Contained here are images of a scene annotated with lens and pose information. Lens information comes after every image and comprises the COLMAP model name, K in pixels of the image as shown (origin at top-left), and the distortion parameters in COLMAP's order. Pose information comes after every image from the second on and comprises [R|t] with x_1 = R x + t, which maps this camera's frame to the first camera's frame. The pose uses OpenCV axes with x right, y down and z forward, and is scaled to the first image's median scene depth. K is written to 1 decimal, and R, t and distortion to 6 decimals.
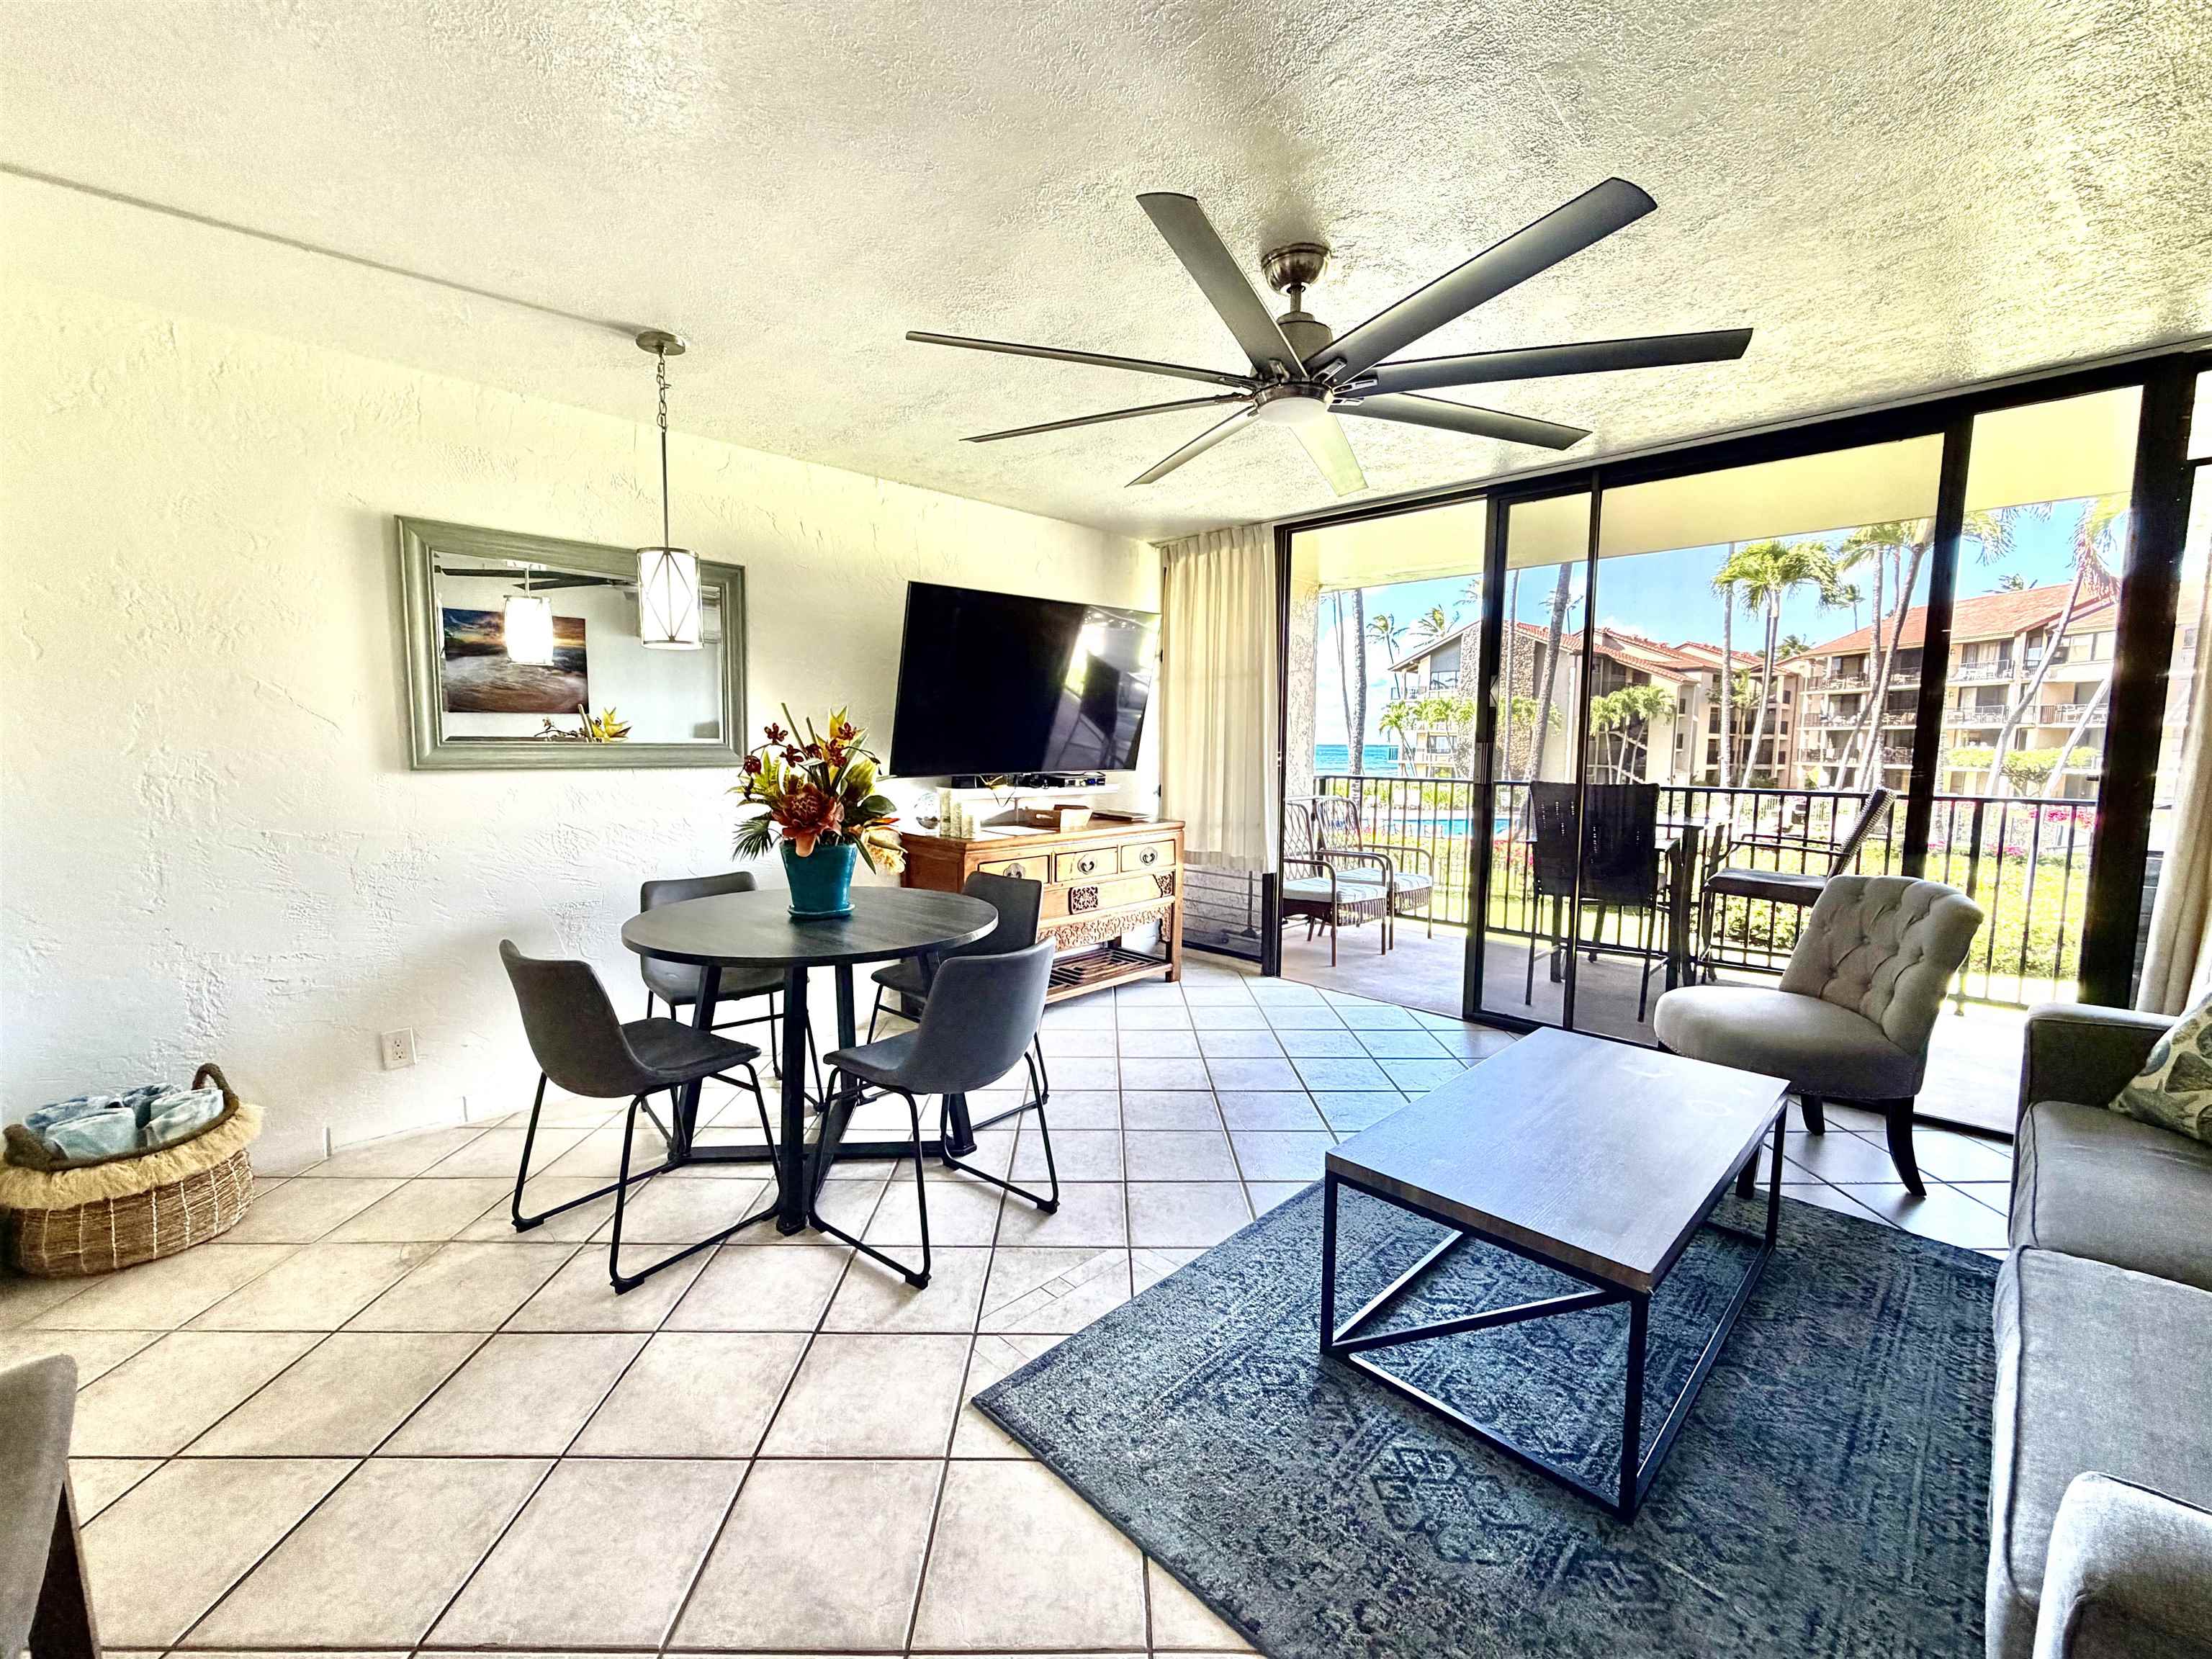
lens RADIAL K [[906.4, 0, 1106.0], [0, 906.4, 829.5], [0, 0, 1]] dist [-0.000104, -0.000149]
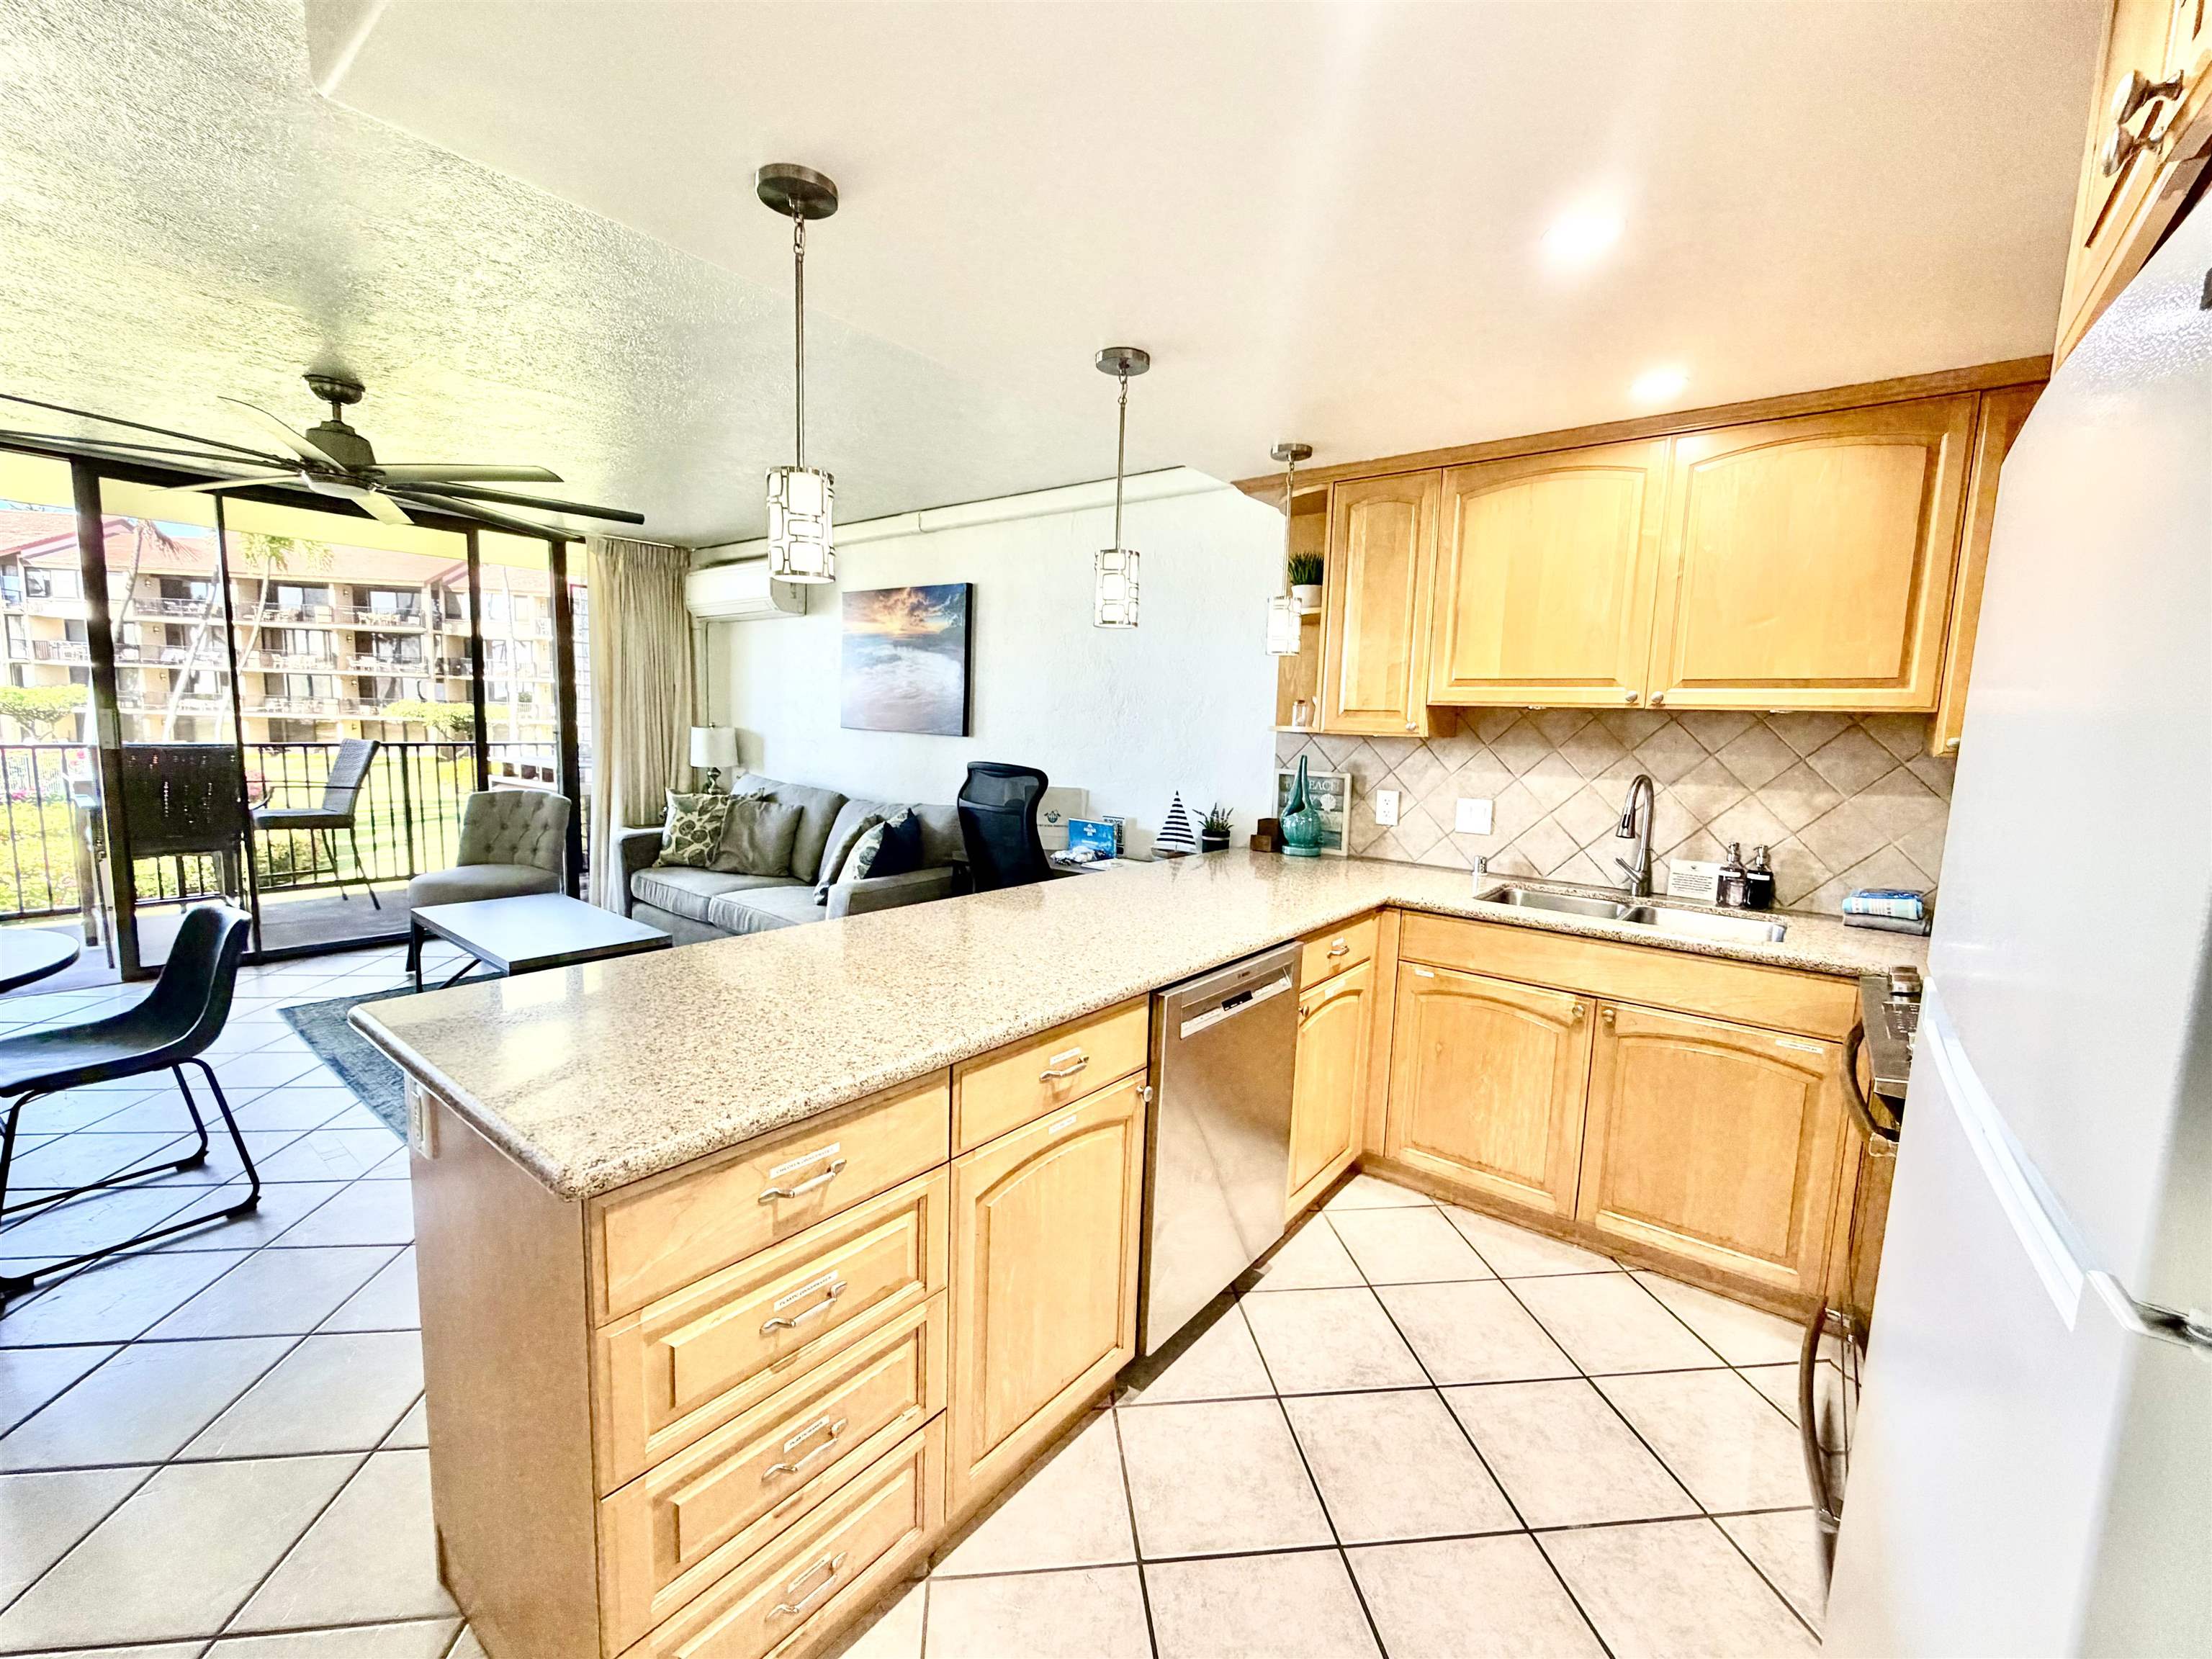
lens RADIAL K [[906.4, 0, 1106.0], [0, 906.4, 829.5], [0, 0, 1]] dist [-0.000104, -0.000149]
pose [[-0.111742, -0.133332, 0.984752, -1.383089], [0.064721, 0.987878, 0.141099, -0.062592], [-0.991627, 0.079501, -0.101758, 0.005895]]
